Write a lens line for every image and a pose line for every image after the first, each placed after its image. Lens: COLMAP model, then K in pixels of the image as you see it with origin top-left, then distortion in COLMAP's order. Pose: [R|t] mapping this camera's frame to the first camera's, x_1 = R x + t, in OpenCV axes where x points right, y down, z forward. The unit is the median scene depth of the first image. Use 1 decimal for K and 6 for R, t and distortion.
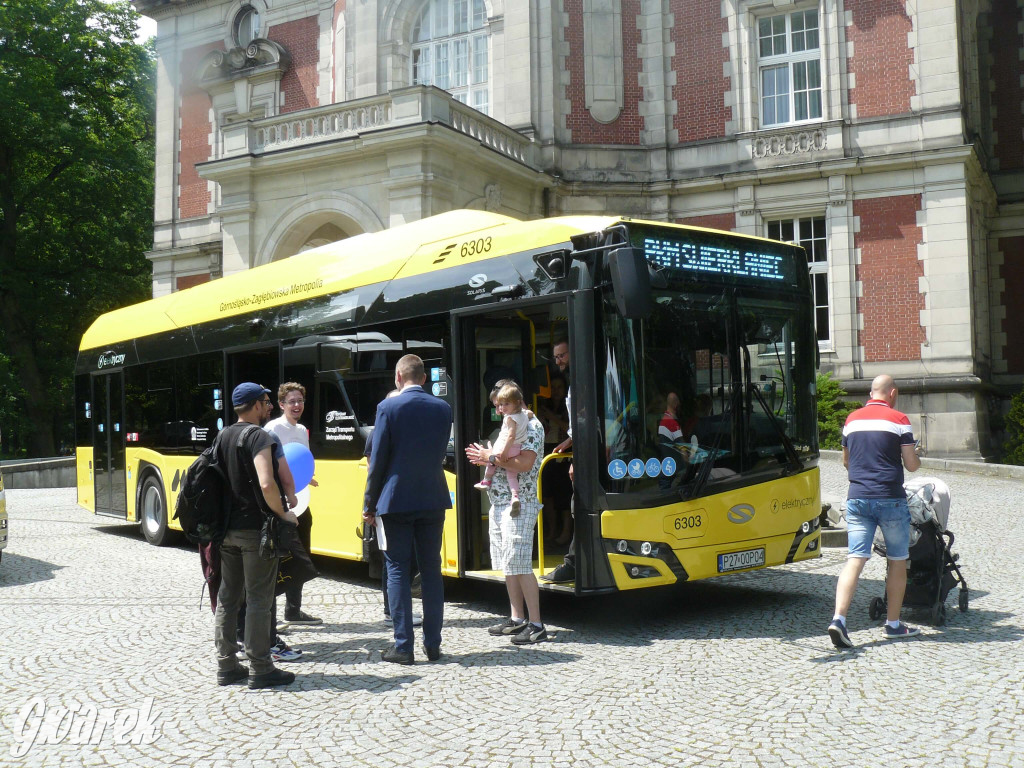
lens RADIAL K [[1086.3, 0, 514.0], [0, 1086.3, 407.5], [0, 0, 1]] dist [-0.167561, 0.171566]
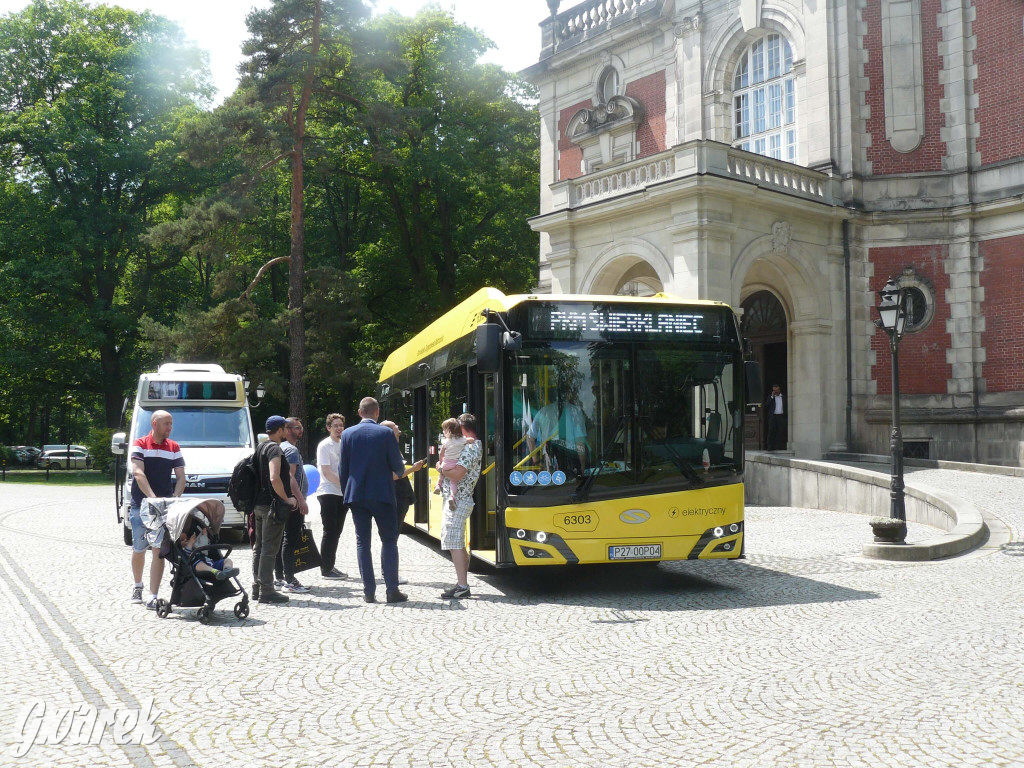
lens RADIAL K [[1086.3, 0, 514.0], [0, 1086.3, 407.5], [0, 0, 1]] dist [-0.167561, 0.171566]
pose [[0.898954, 0.002006, -0.438038, 0.192428], [-0.008219, 0.999891, -0.012289, -0.004858], [0.437966, 0.014648, 0.898872, -0.072607]]
